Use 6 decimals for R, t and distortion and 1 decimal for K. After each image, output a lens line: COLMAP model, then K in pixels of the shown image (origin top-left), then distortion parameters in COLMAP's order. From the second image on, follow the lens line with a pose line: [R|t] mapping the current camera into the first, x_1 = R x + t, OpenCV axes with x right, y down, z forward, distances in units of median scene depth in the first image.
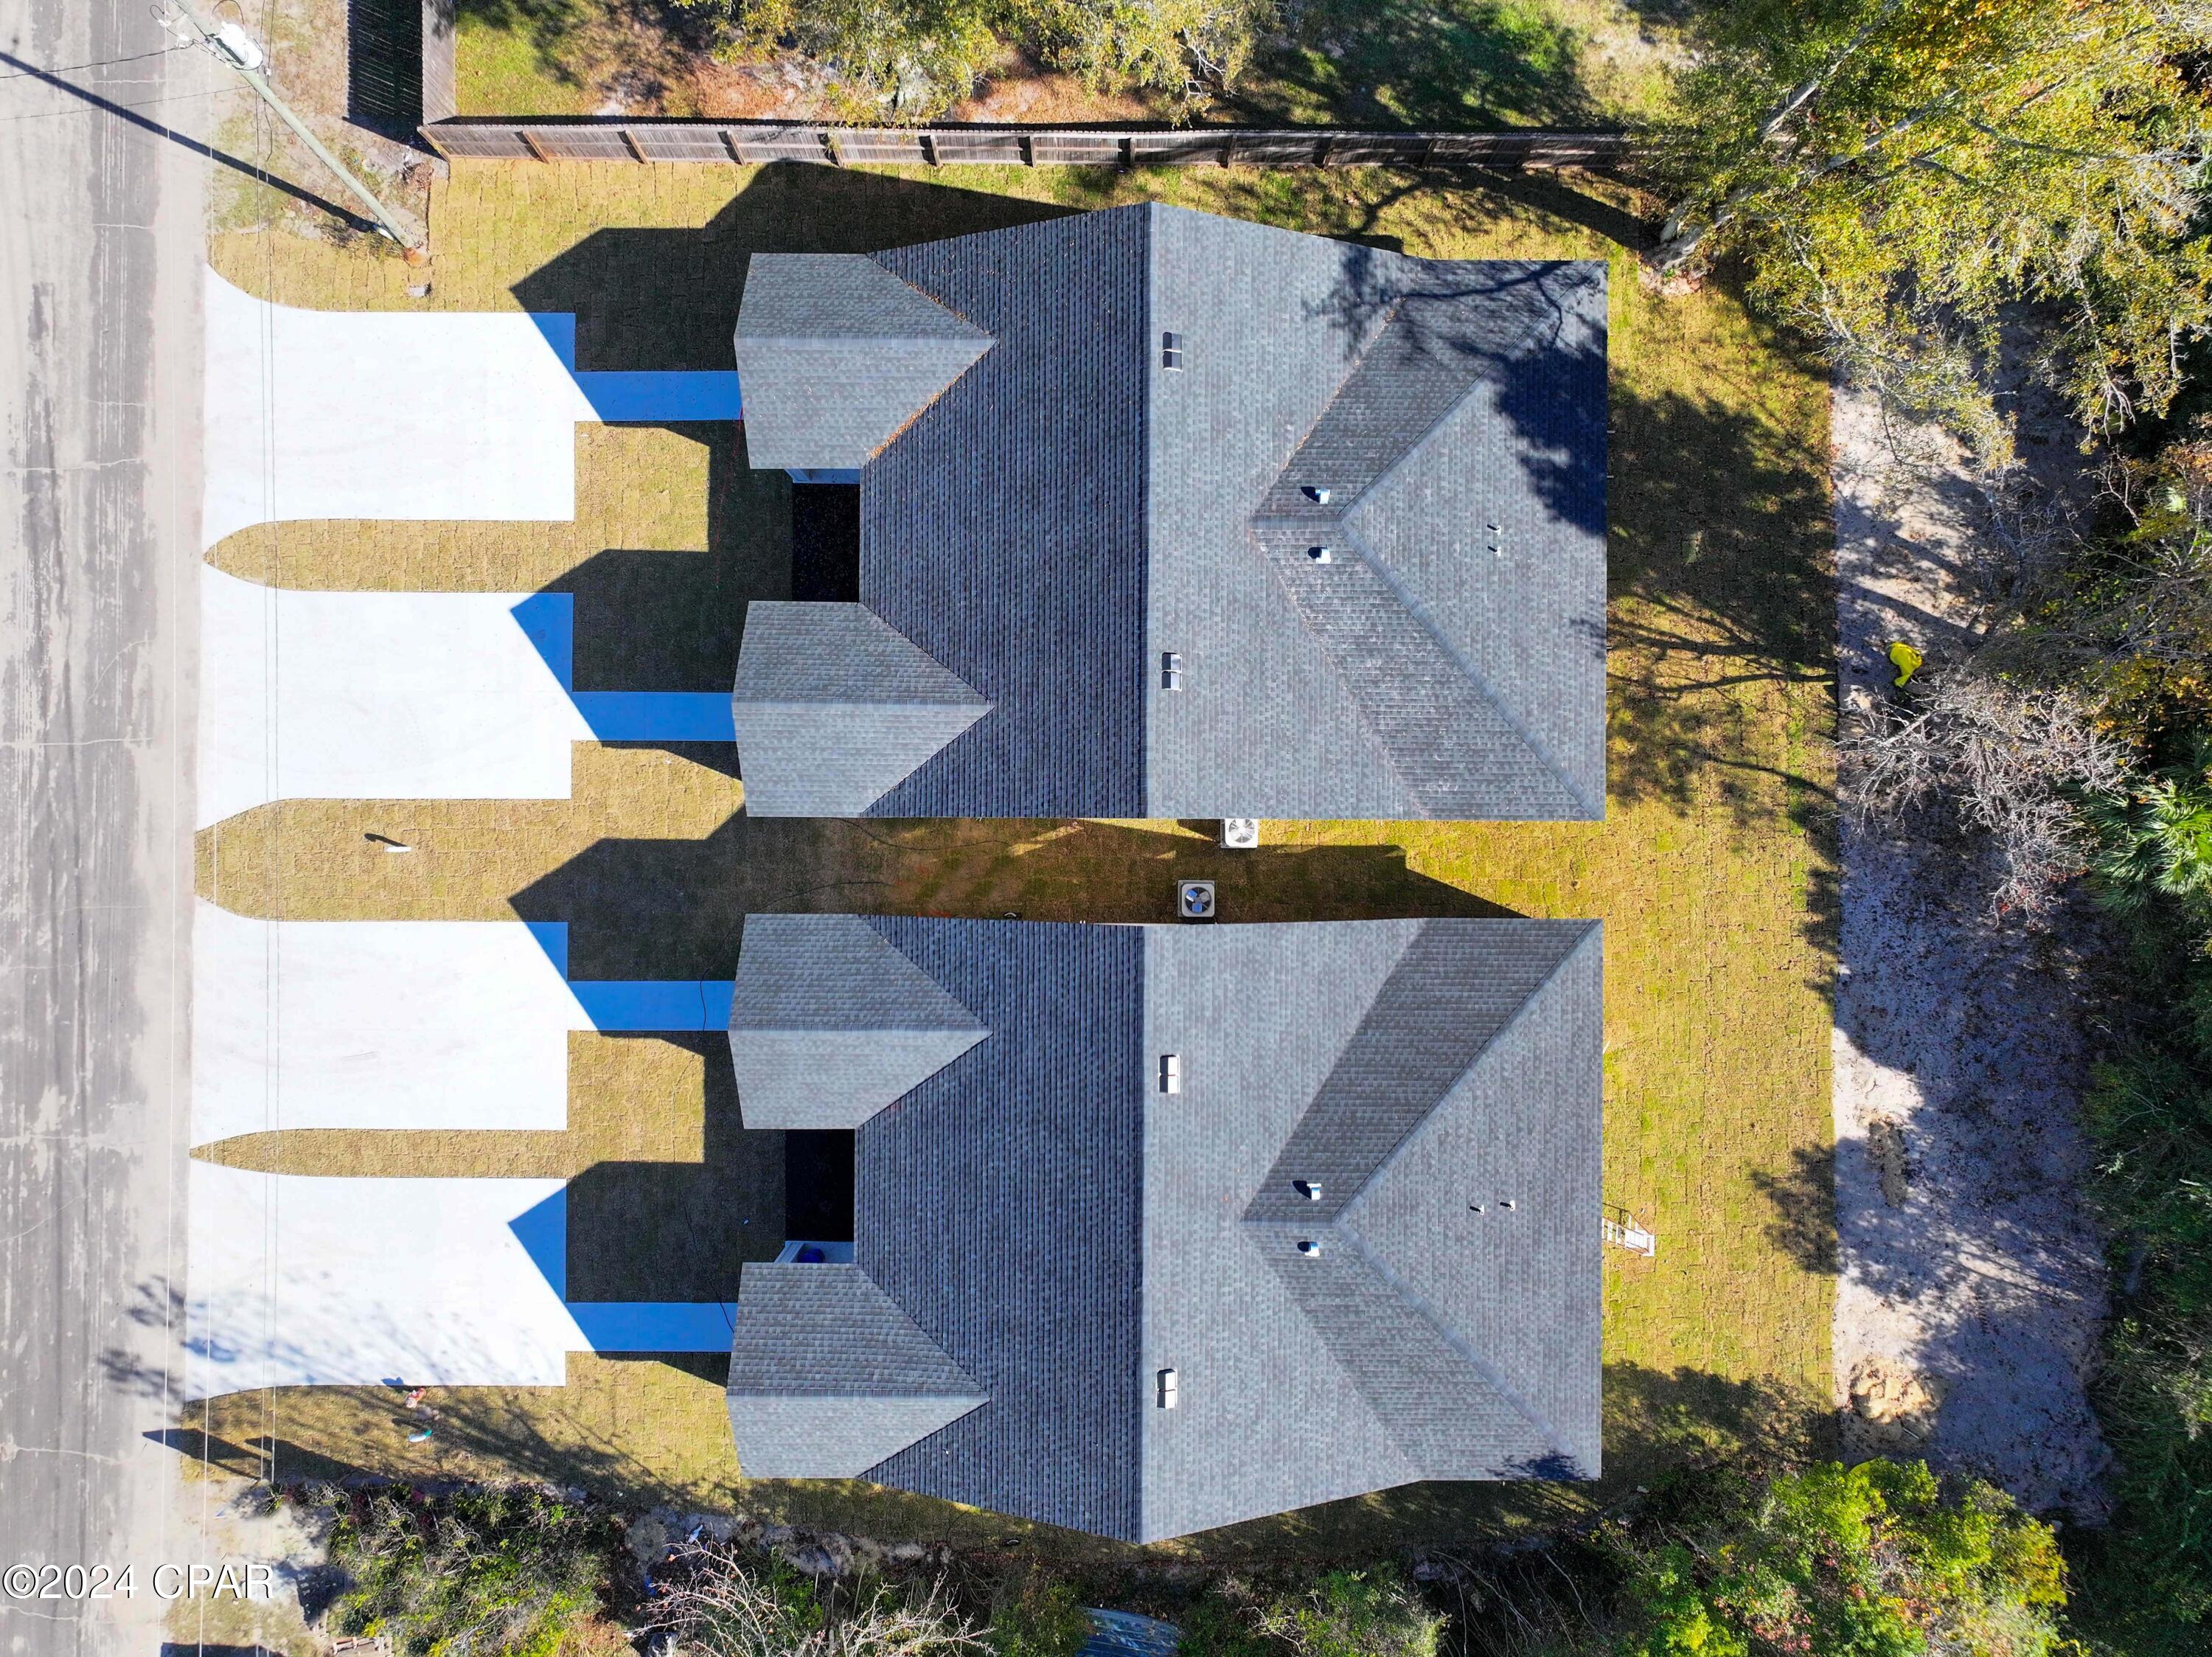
lens RADIAL K [[1555.8, 0, 1106.0], [0, 1555.8, 828.5], [0, 0, 1]] dist [-0.006783, 0.027318]
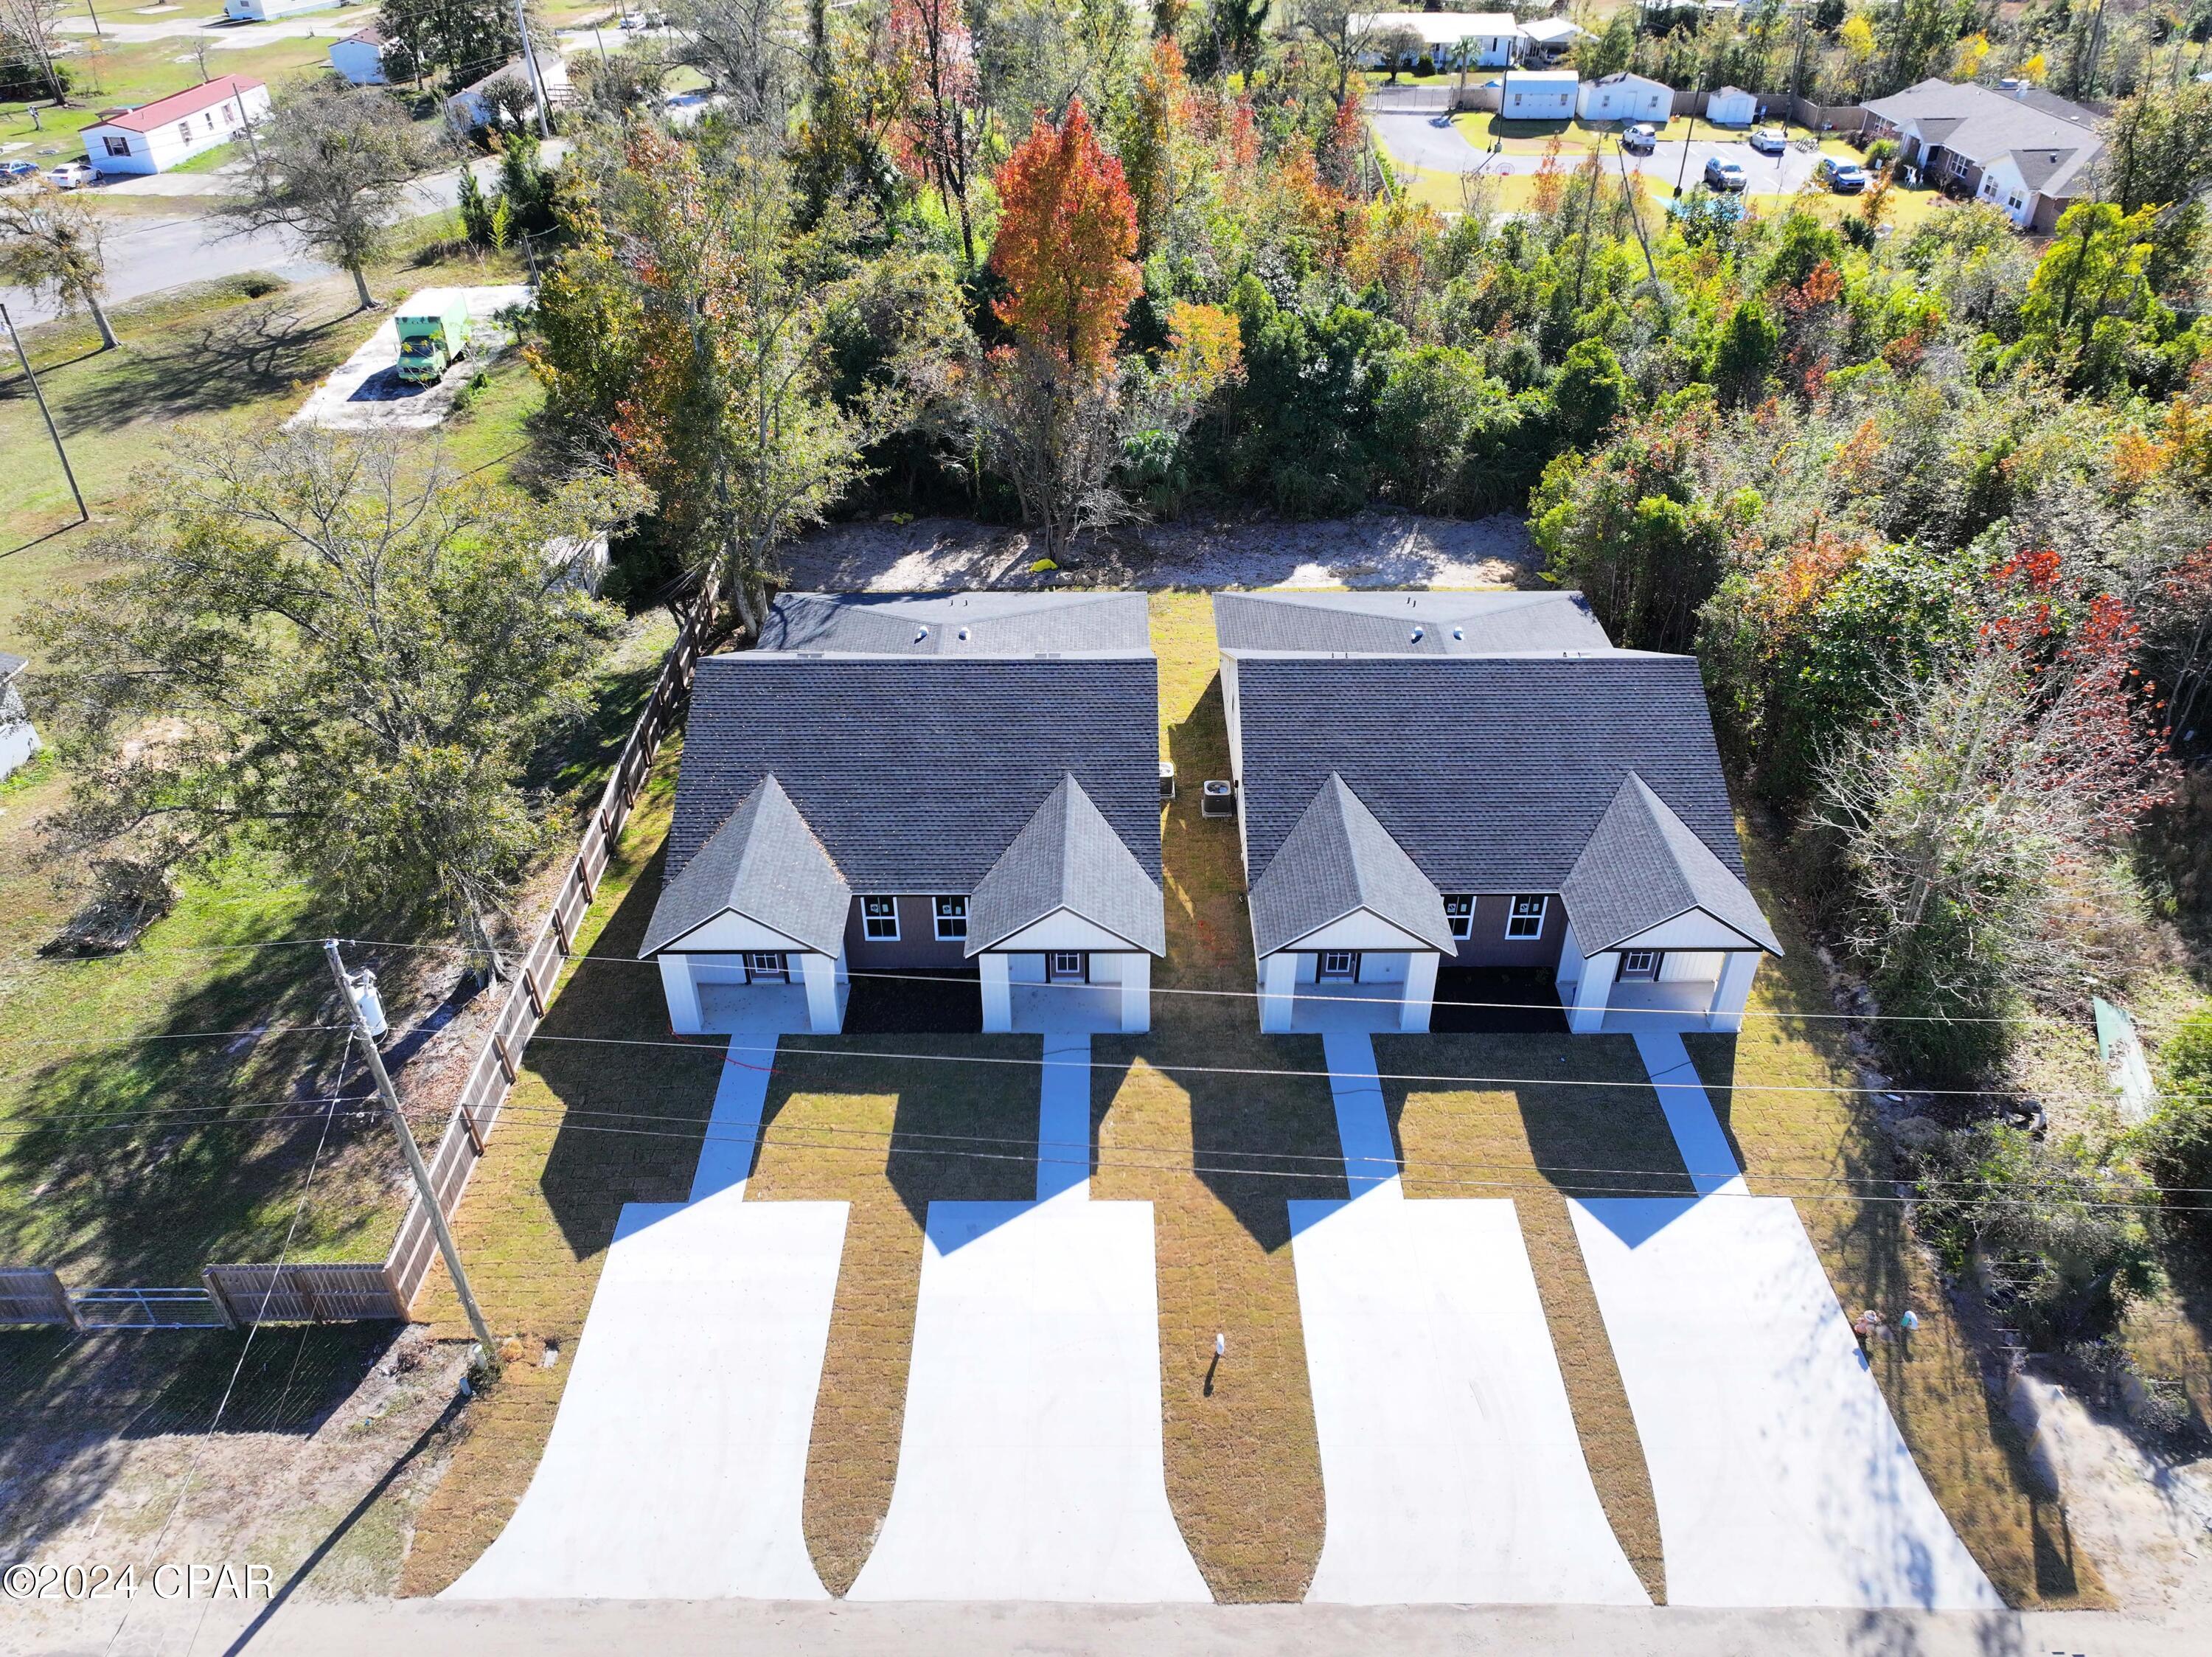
lens RADIAL K [[1555.8, 0, 1106.0], [0, 1555.8, 828.5], [0, 0, 1]] dist [-0.006783, 0.027318]
pose [[-0.007833, -0.576037, 0.817386, -0.969943], [0.999969, -0.004451, 0.006445, -0.052030], [-0.000074, 0.817412, 0.576054, 0.289580]]
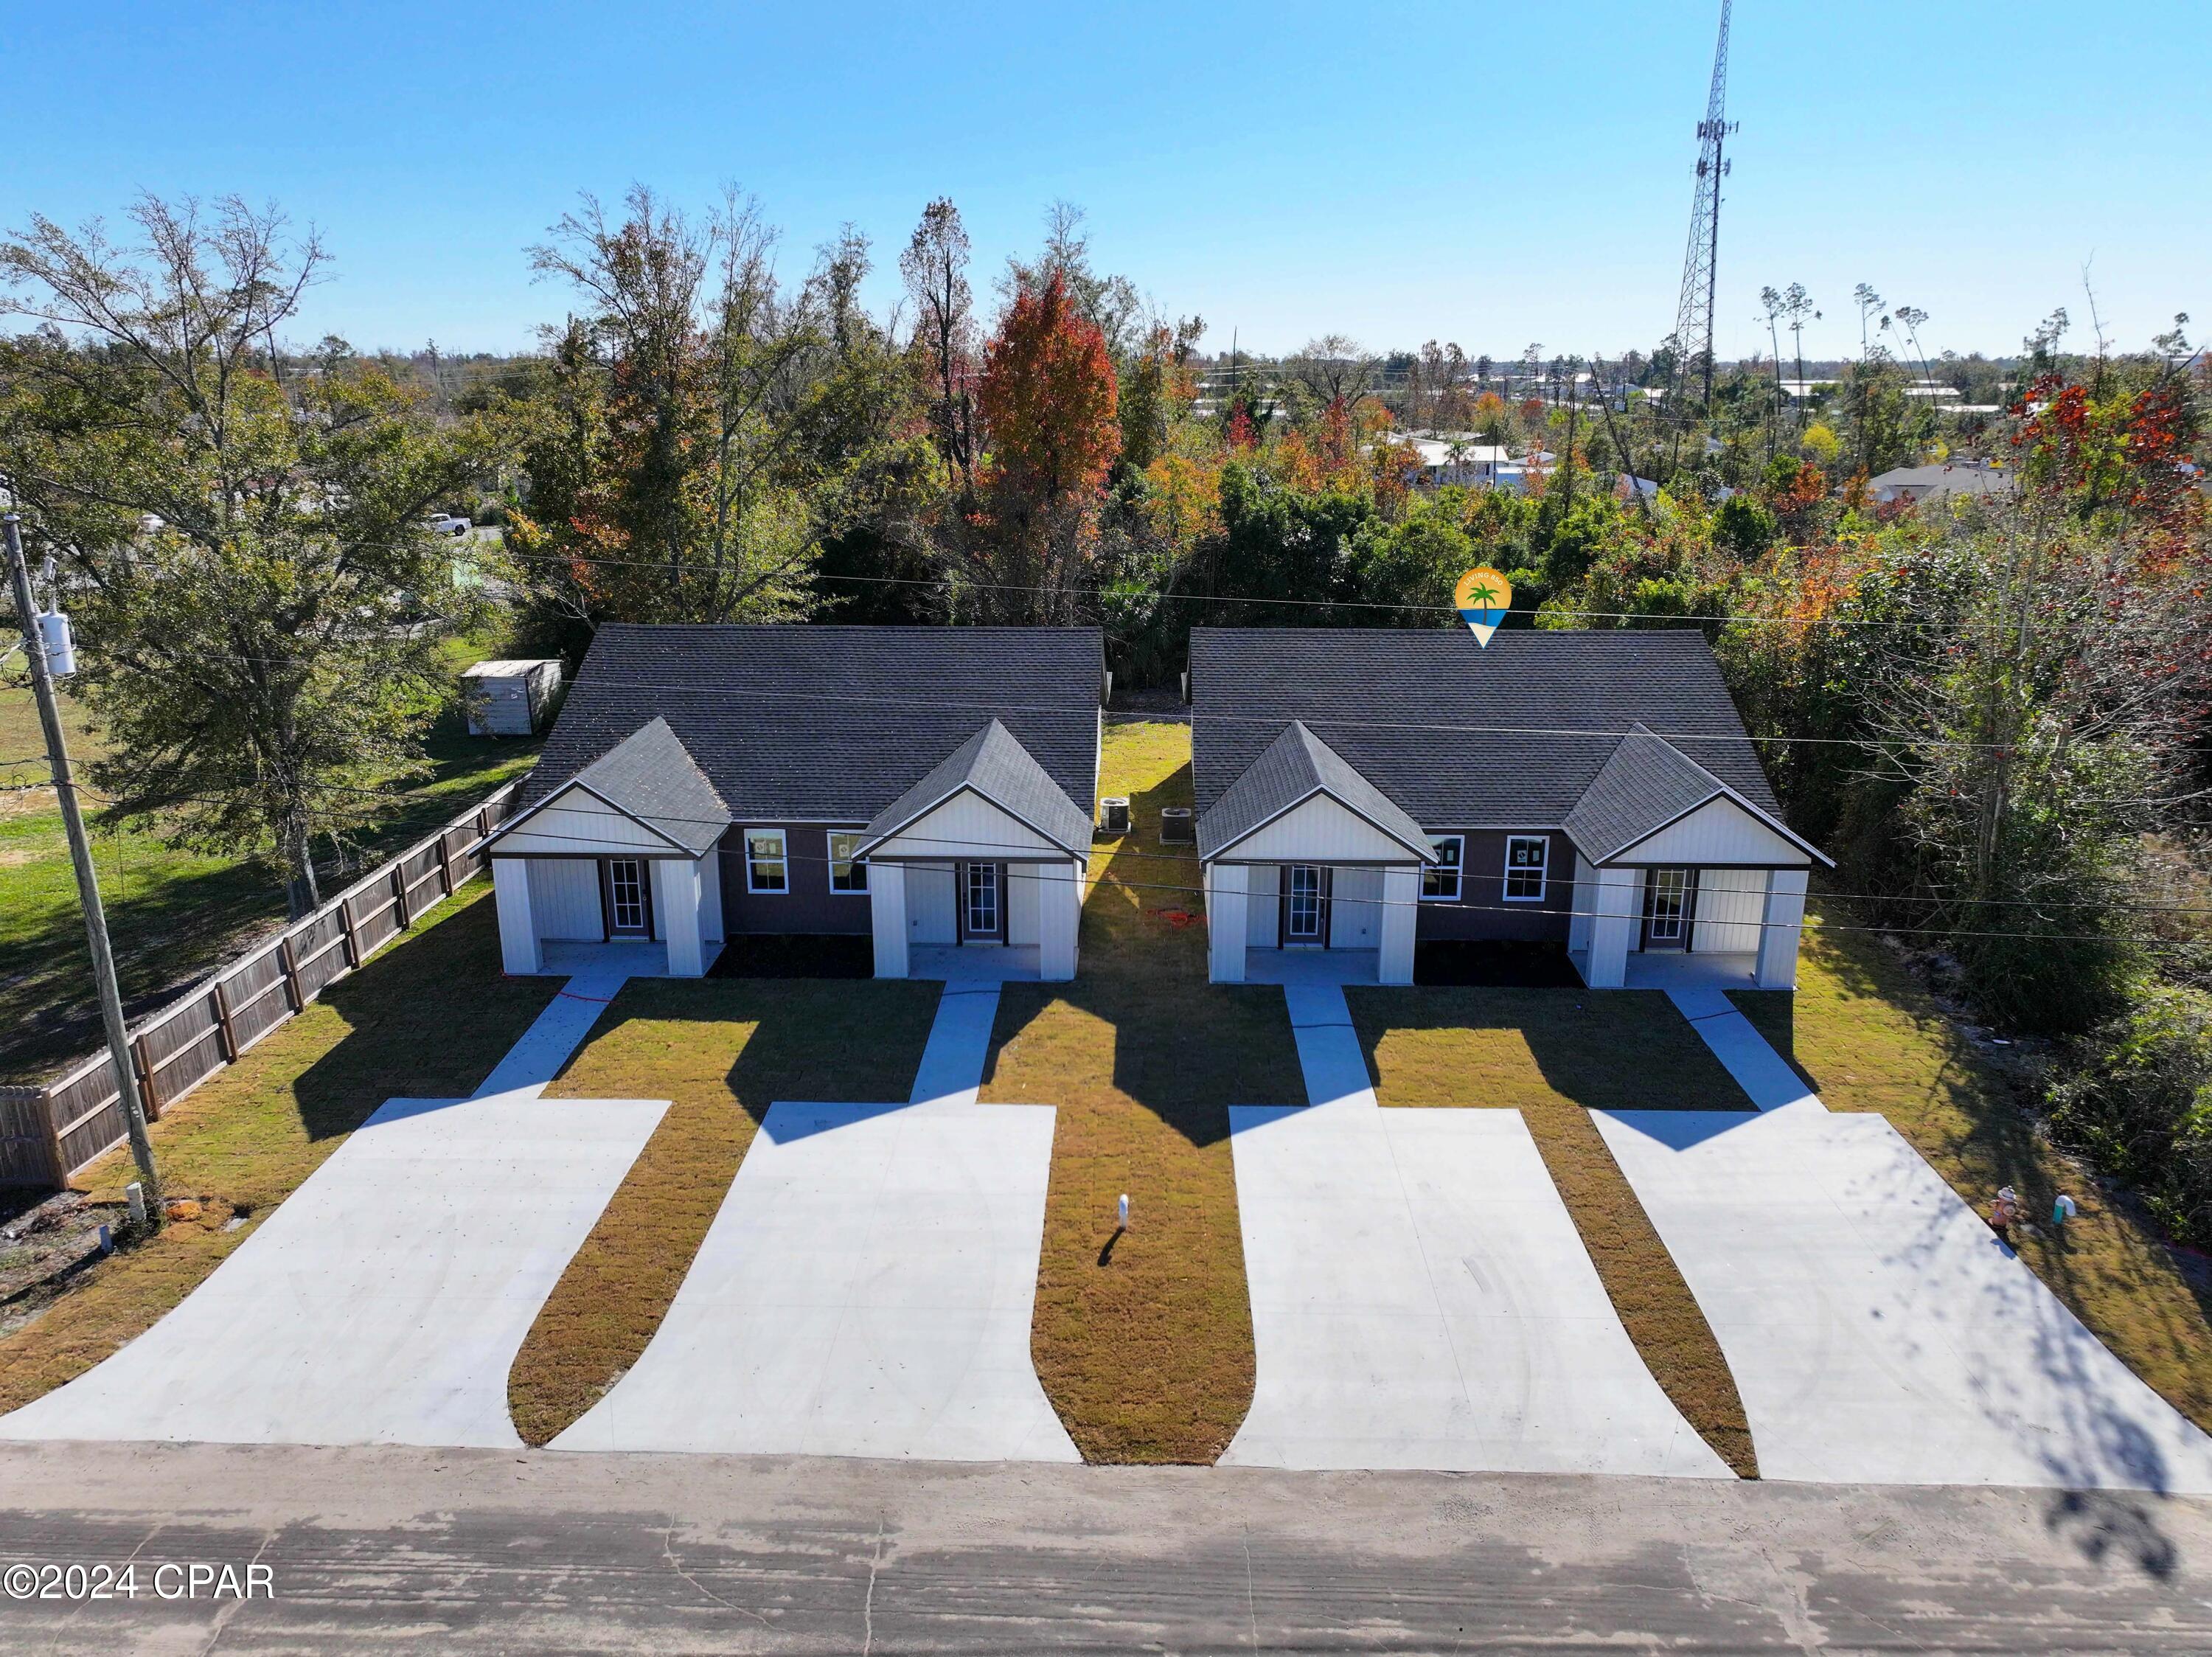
lens RADIAL K [[1560.7, 0, 1104.2], [0, 1560.7, 820.3], [0, 0, 1]] dist [-0.014149, 0.040058]
pose [[0.021907, -0.285826, 0.958031, -0.998307], [0.999758, 0.007935, -0.020493, 0.016443], [-0.001745, 0.958249, 0.285931, 0.666508]]
